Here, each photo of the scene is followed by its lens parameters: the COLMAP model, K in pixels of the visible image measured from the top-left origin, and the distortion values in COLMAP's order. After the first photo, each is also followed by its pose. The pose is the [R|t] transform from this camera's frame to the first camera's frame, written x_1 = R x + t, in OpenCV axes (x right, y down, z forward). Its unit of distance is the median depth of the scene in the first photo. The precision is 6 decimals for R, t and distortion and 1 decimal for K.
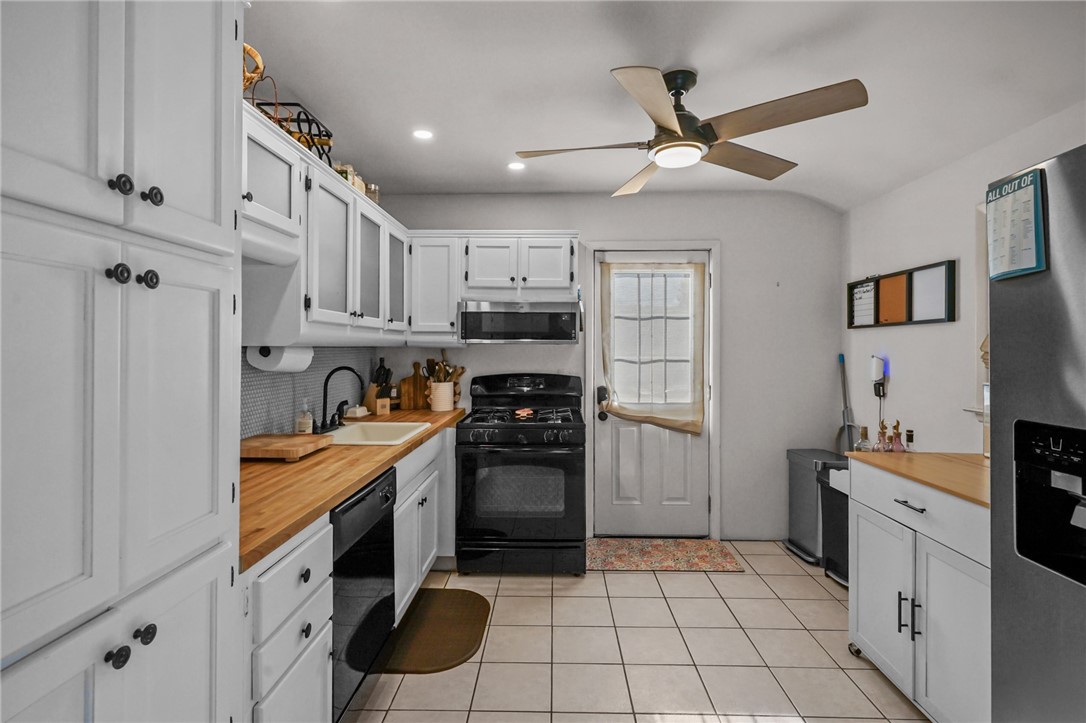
lens RADIAL K [[523.7, 0, 543.3], [0, 523.7, 347.4], [0, 0, 1]] dist [0.001477, -0.000026]
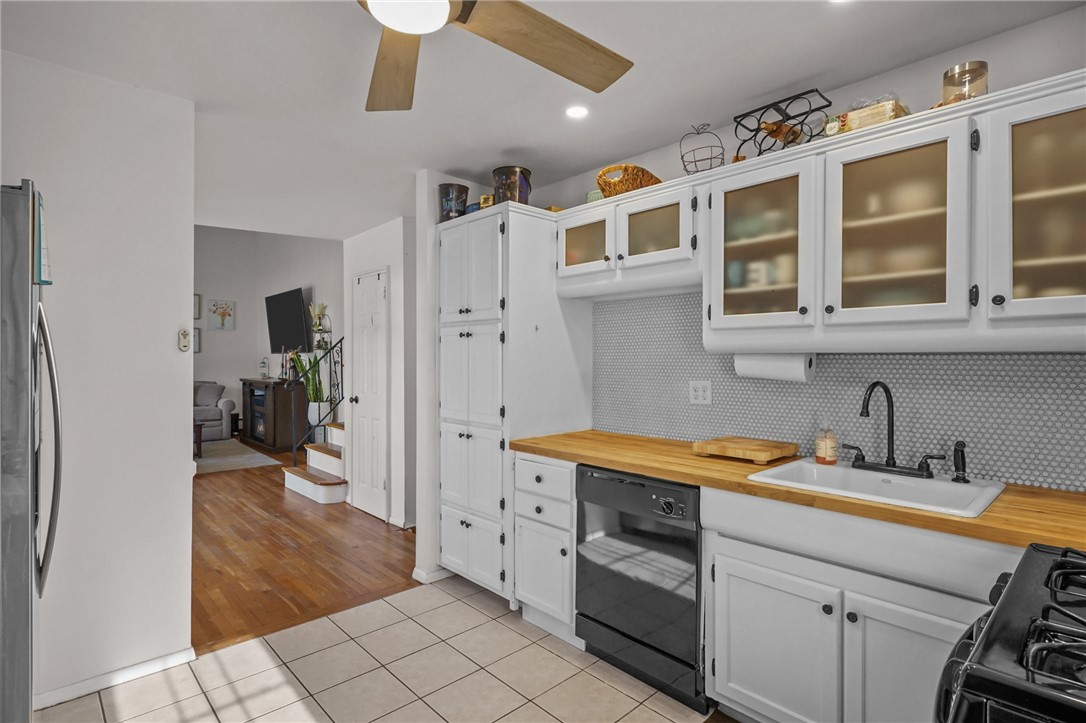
lens RADIAL K [[545.5, 0, 543.0], [0, 545.5, 361.5], [0, 0, 1]] dist [-0.000949, -0.000544]
pose [[-0.709210, 0.000426, -0.704997, 0.349366], [-0.004477, 0.999977, 0.005108, 0.006438], [0.704983, 0.006779, -0.709192, 0.943412]]
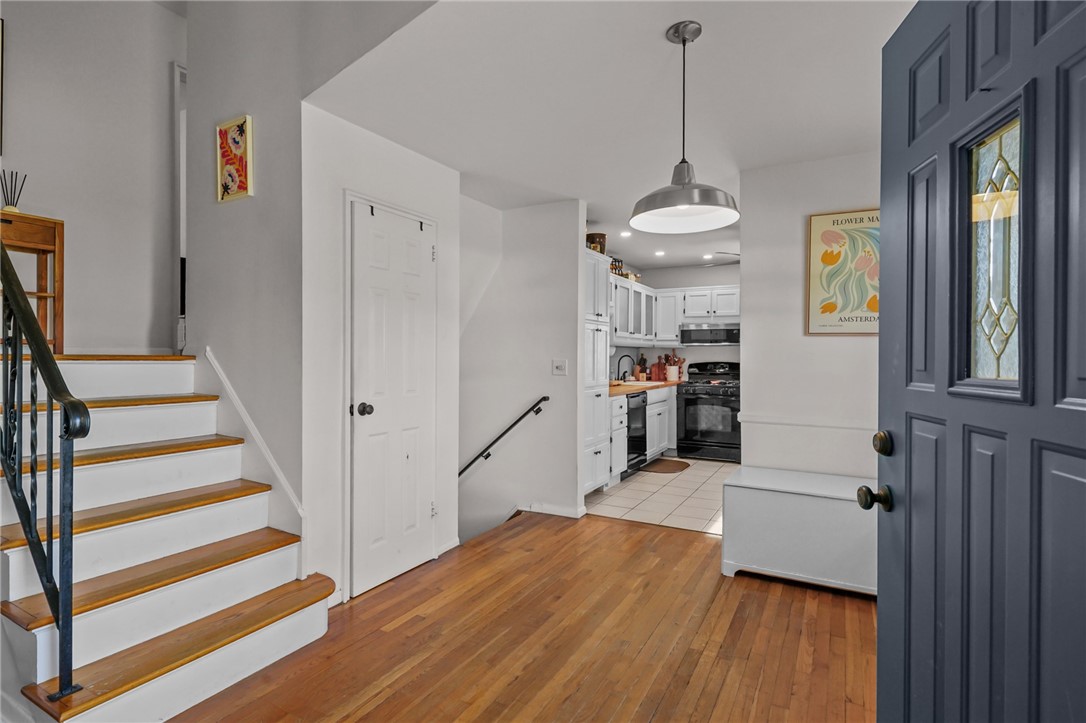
lens RADIAL K [[534.9, 0, 539.7], [0, 534.9, 356.5], [0, 0, 1]] dist [0.002000, -0.000358]
pose [[0.882748, 0.001192, -0.469845, 0.316948], [-0.001668, 0.999998, -0.000595, 0.035292], [0.469844, 0.001309, 0.882749, -1.021321]]
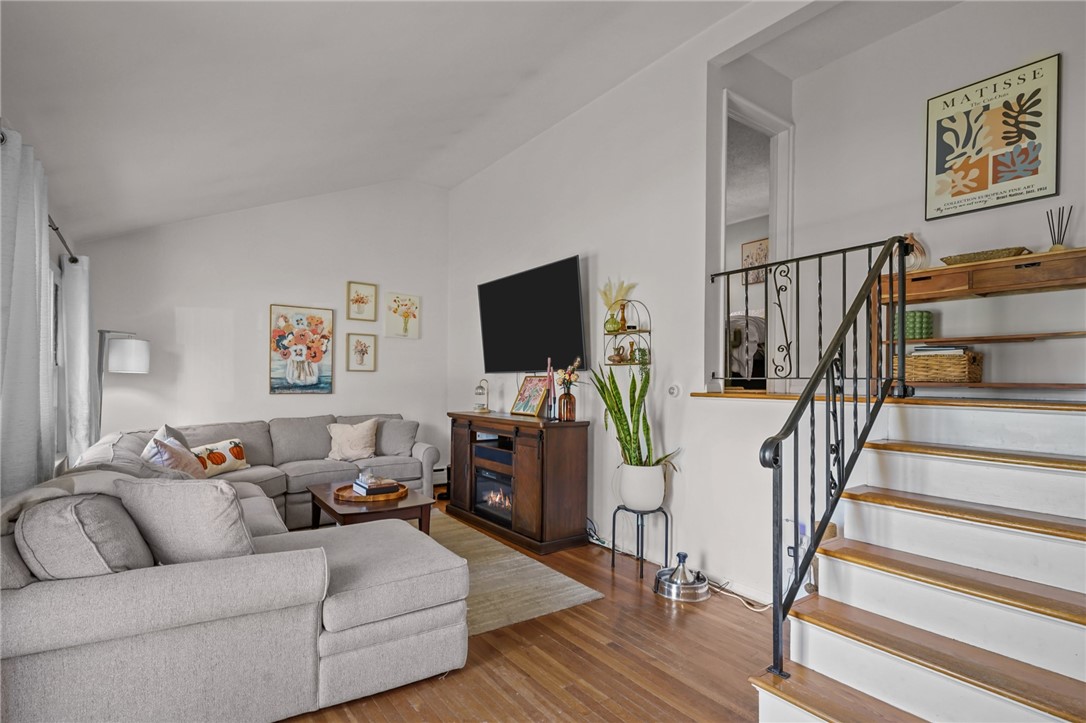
lens RADIAL K [[534.2, 0, 541.6], [0, 534.2, 381.1], [0, 0, 1]] dist [-0.001266, -0.000582]
pose [[-0.792157, -0.010137, -0.610233, 0.293445], [-0.010363, 0.999941, -0.003159, 0.015867], [0.610229, 0.003821, -0.792216, -0.471475]]
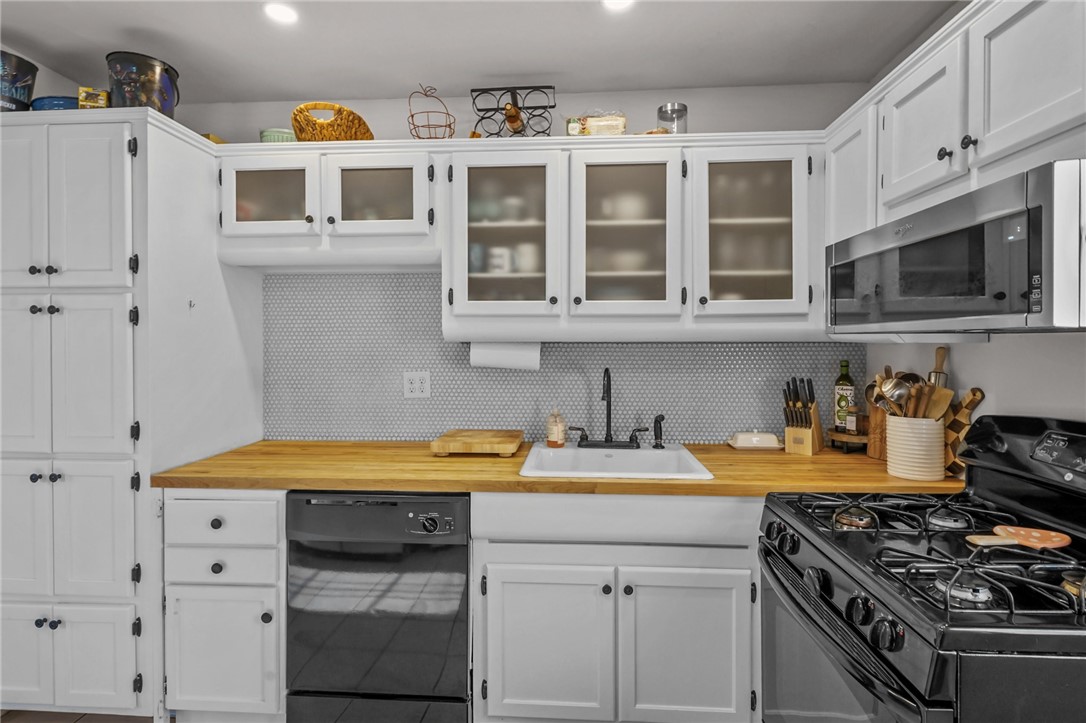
lens RADIAL K [[528.3, 0, 543.9], [0, 528.3, 348.0], [0, 0, 1]] dist [0.001016, -0.001595]
pose [[-0.029764, 0.004812, -0.999545, 0.315629], [-0.000692, 0.999988, 0.004835, 0.002780], [0.999557, 0.000836, -0.029761, 0.730605]]
